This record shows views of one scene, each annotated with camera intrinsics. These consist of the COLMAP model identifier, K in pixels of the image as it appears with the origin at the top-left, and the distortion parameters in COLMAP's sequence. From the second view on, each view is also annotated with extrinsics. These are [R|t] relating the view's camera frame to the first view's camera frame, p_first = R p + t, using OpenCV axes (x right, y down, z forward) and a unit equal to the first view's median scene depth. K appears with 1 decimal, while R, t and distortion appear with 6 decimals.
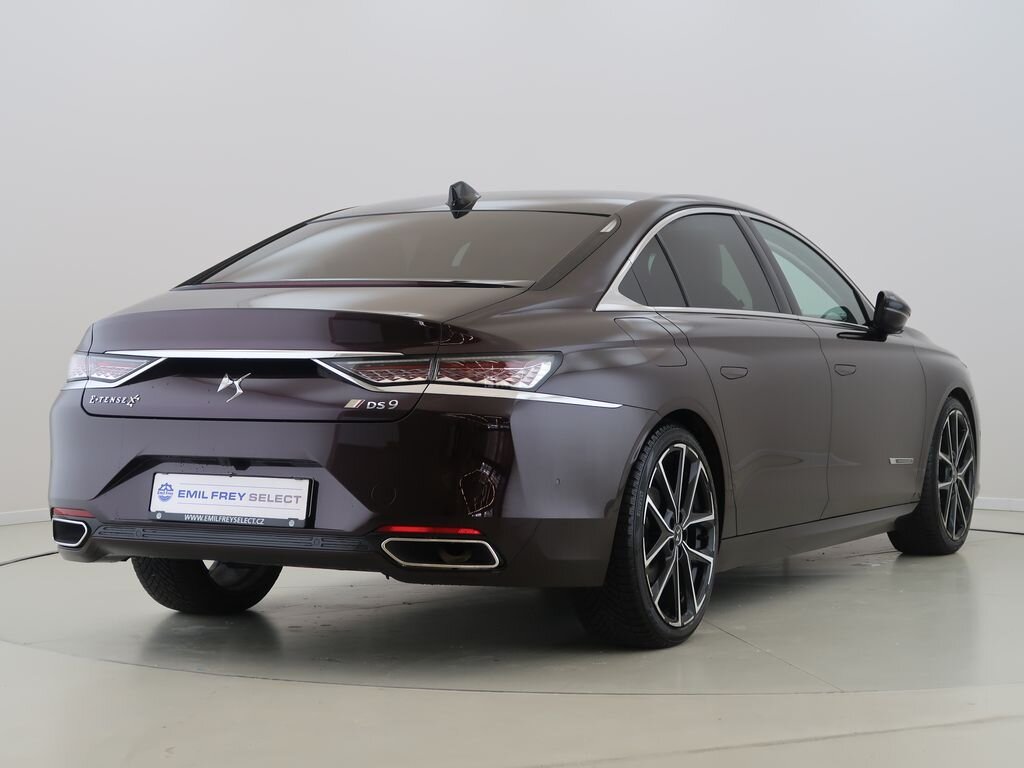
lens RADIAL K [[684.8, 0, 512.0], [0, 684.8, 384.0], [0, 0, 1]] dist [-0.049658, -0.000674]
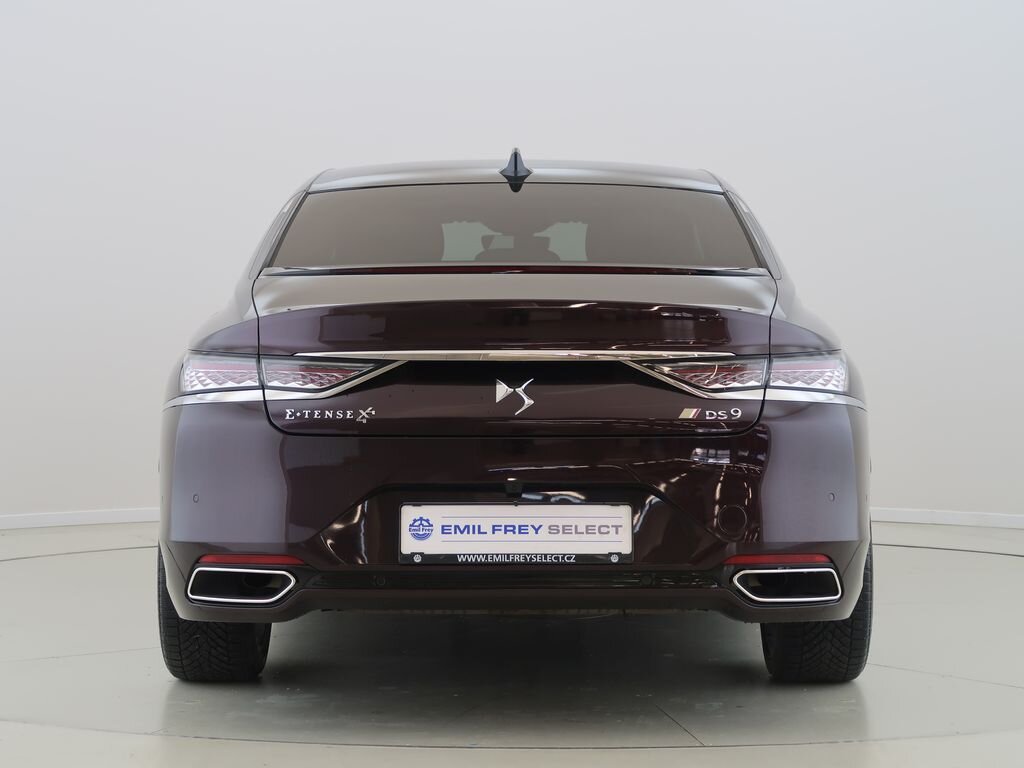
lens RADIAL K [[798.6, 0, 512.0], [0, 798.6, 384.0], [0, 0, 1]] dist [0.006454, 0.001180]
pose [[0.989508, -0.016166, 0.143570, -0.564122], [0.015394, 0.999860, 0.006482, -0.017027], [-0.143655, -0.004204, 0.989619, 0.046439]]
